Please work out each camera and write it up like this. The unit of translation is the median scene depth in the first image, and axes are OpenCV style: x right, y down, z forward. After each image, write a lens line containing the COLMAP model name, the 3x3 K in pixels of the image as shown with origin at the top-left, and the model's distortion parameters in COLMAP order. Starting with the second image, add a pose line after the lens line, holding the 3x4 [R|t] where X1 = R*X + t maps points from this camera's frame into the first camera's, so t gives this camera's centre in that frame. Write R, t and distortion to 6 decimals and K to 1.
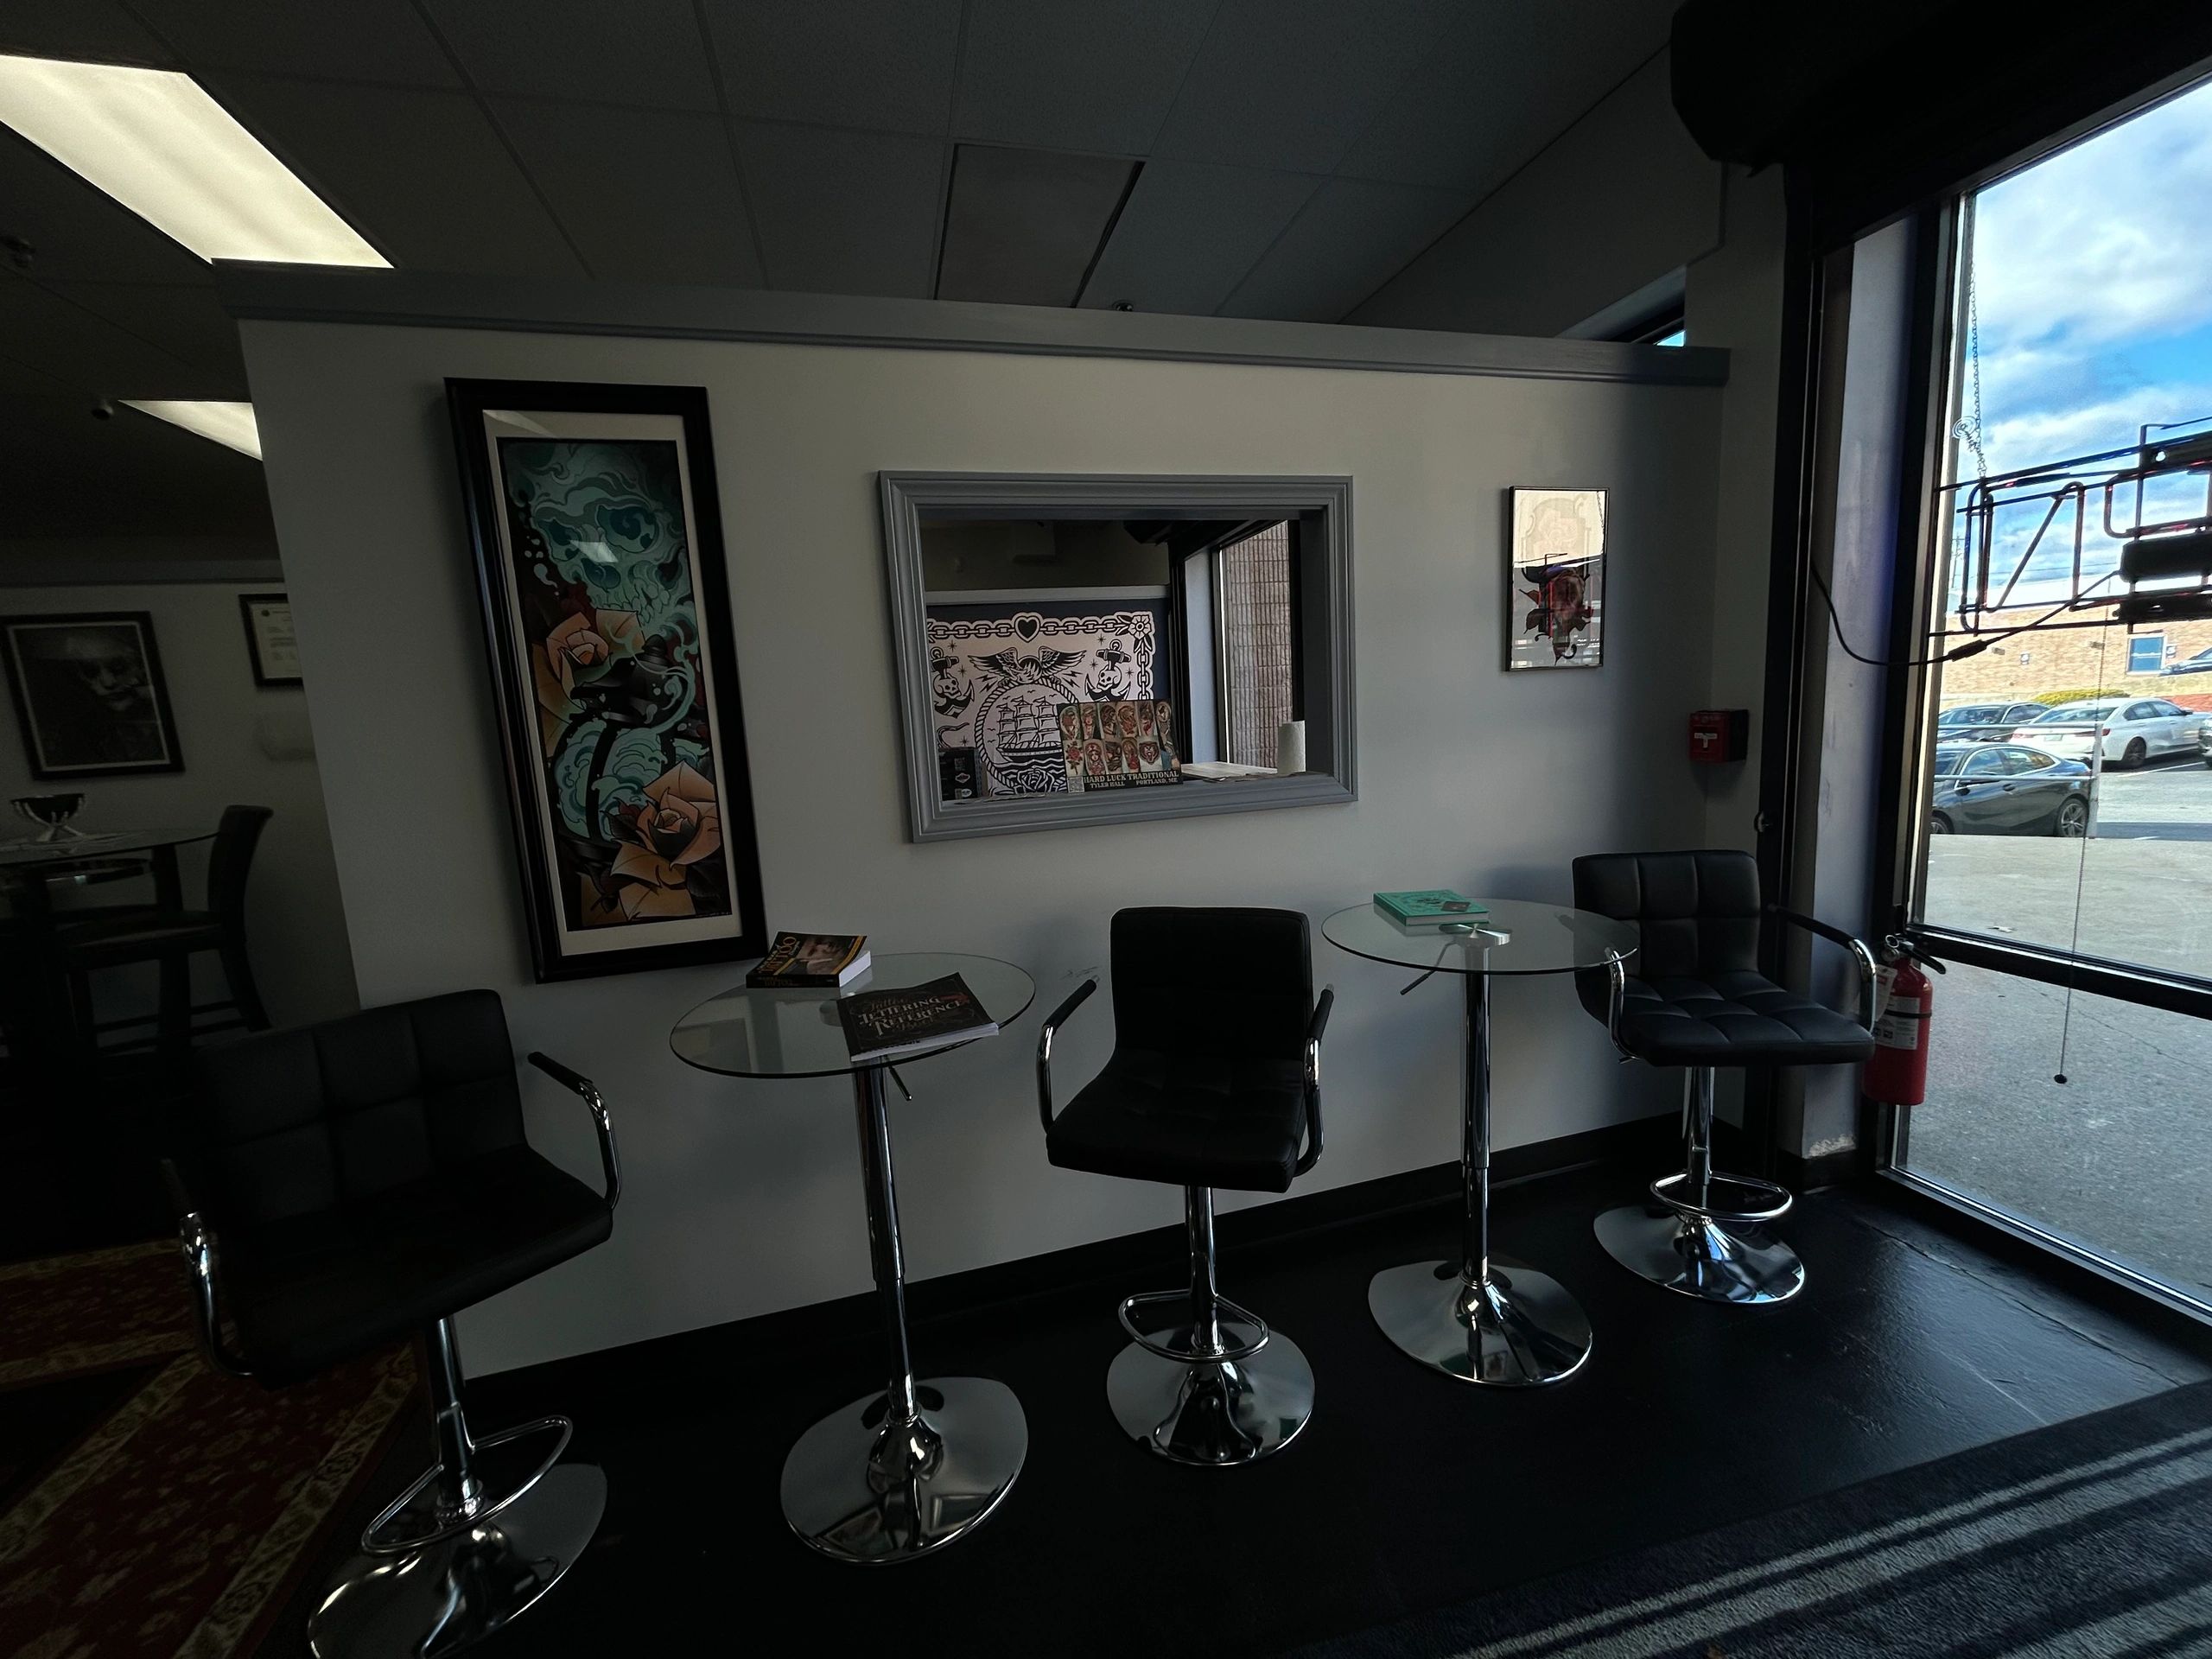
lens RADIAL K [[886.6, 0, 1105.6], [0, 886.6, 825.8], [0, 0, 1]] dist [0.000971, -0.000433]
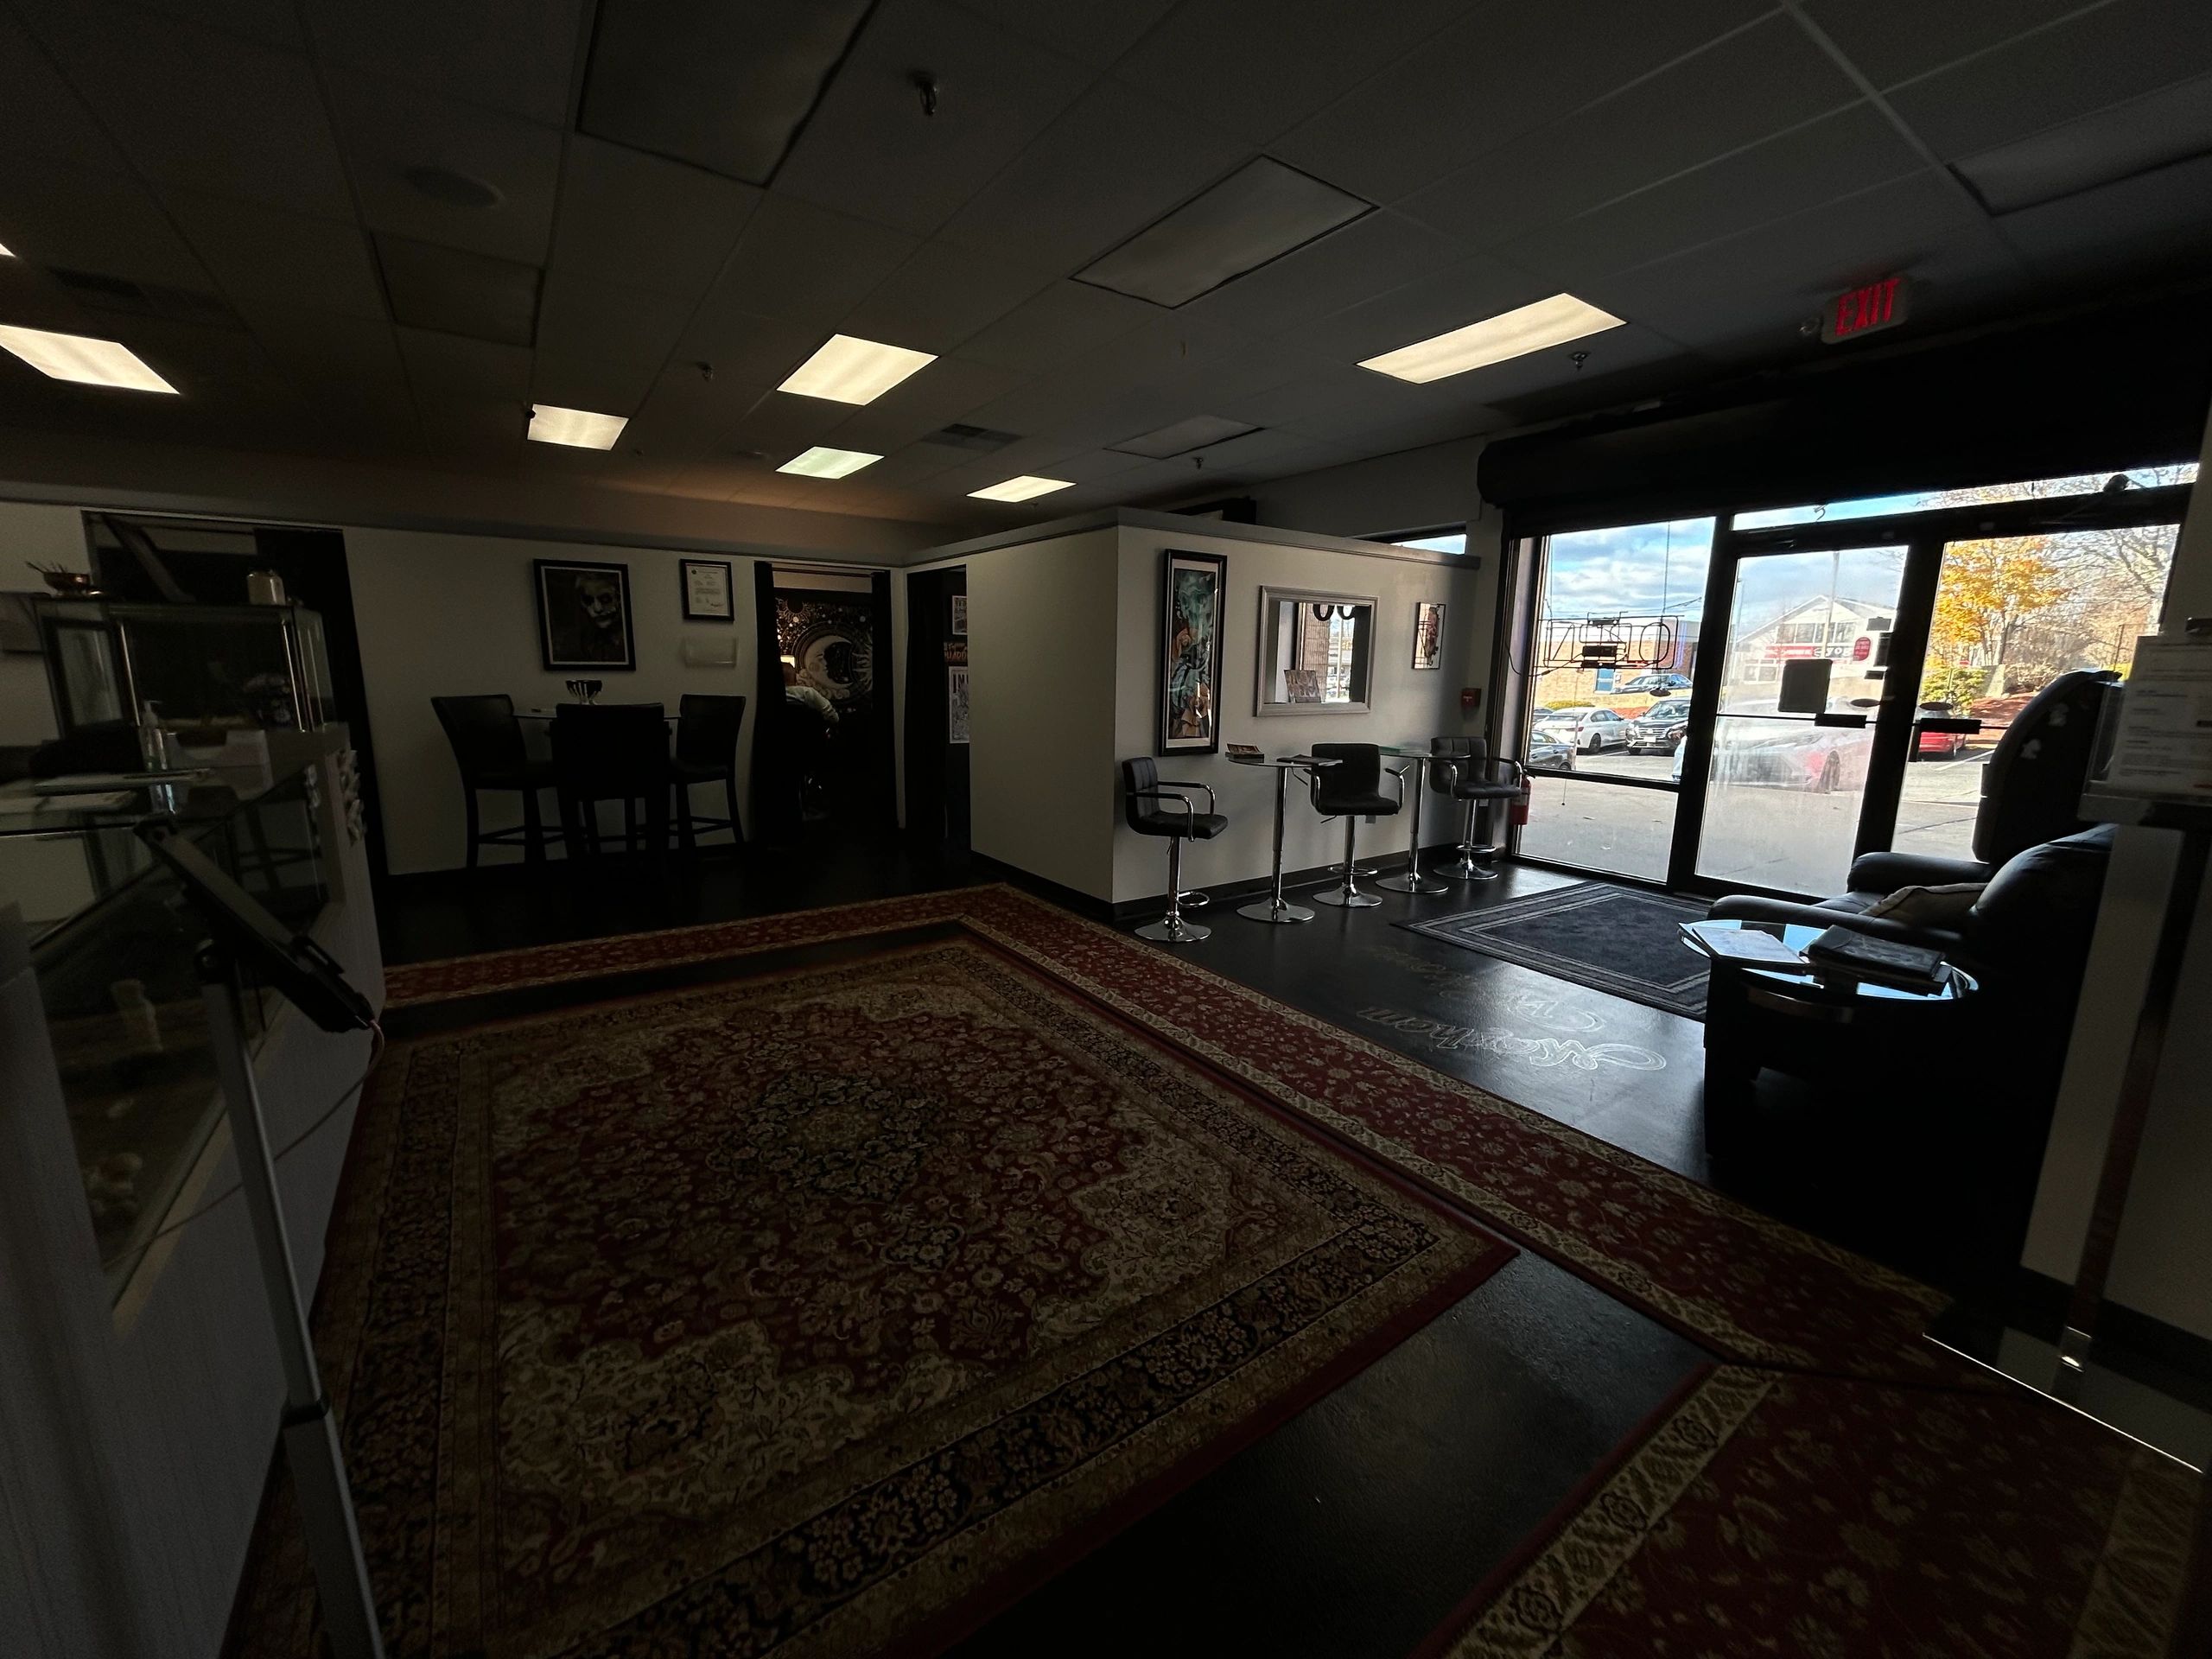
lens RADIAL K [[886.6, 0, 1107.6], [0, 886.6, 833.9], [0, 0, 1]] dist [0.000971, -0.000433]
pose [[0.936887, 0.004766, 0.349599, -1.466131], [-0.020545, 0.998930, 0.041438, 0.254342], [-0.349028, -0.046006, 0.935982, -1.325924]]
